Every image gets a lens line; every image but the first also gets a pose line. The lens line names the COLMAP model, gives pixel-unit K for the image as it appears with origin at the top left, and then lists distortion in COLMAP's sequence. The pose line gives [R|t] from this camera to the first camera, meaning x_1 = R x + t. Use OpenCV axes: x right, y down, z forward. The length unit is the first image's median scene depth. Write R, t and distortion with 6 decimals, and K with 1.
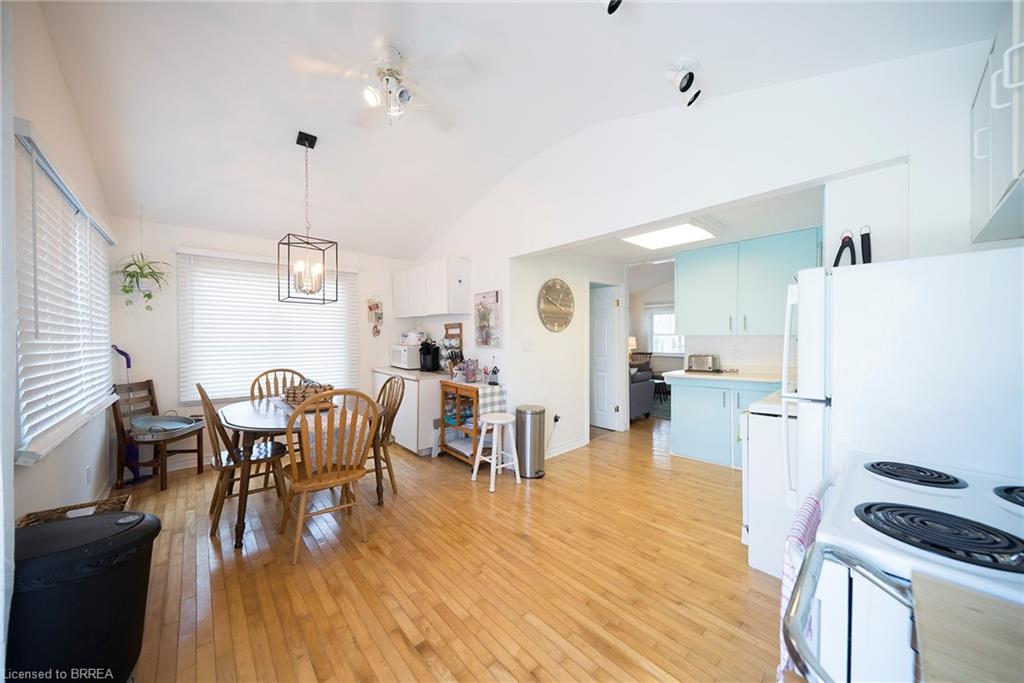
lens RADIAL K [[350.7, 0, 509.9], [0, 350.7, 344.0], [0, 0, 1]] dist [-0.005547, -0.000015]
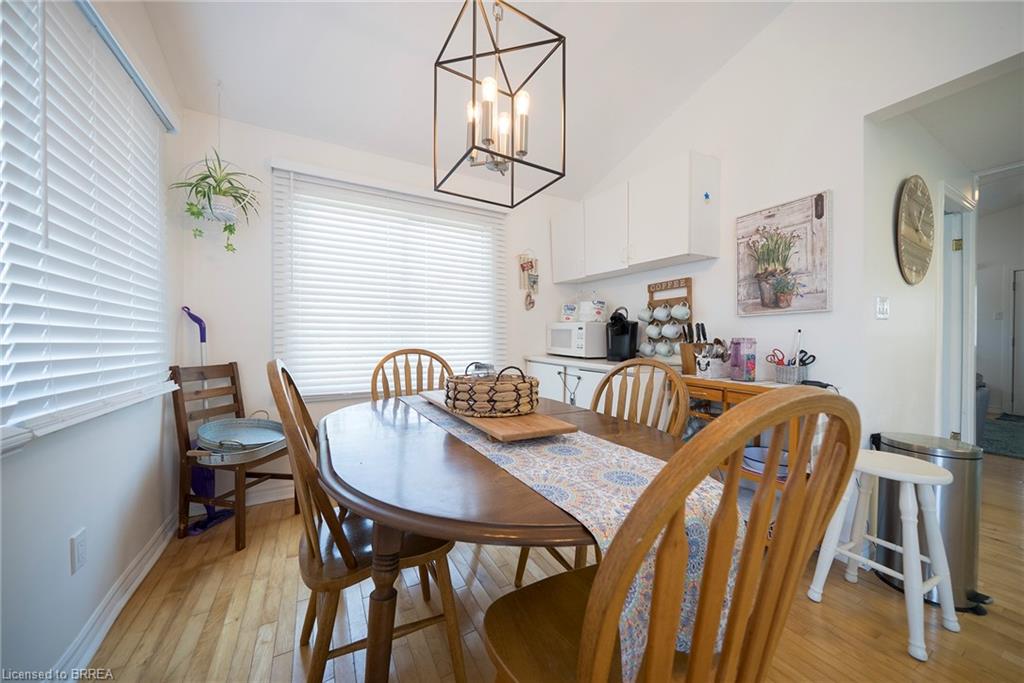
lens RADIAL K [[350.7, 0, 509.9], [0, 350.7, 344.0], [0, 0, 1]] dist [-0.005547, -0.000015]
pose [[0.974413, 0.005073, -0.224708, -0.372652], [-0.005955, 0.999977, -0.003246, 0.065565], [0.224686, 0.004502, 0.974421, 0.465543]]
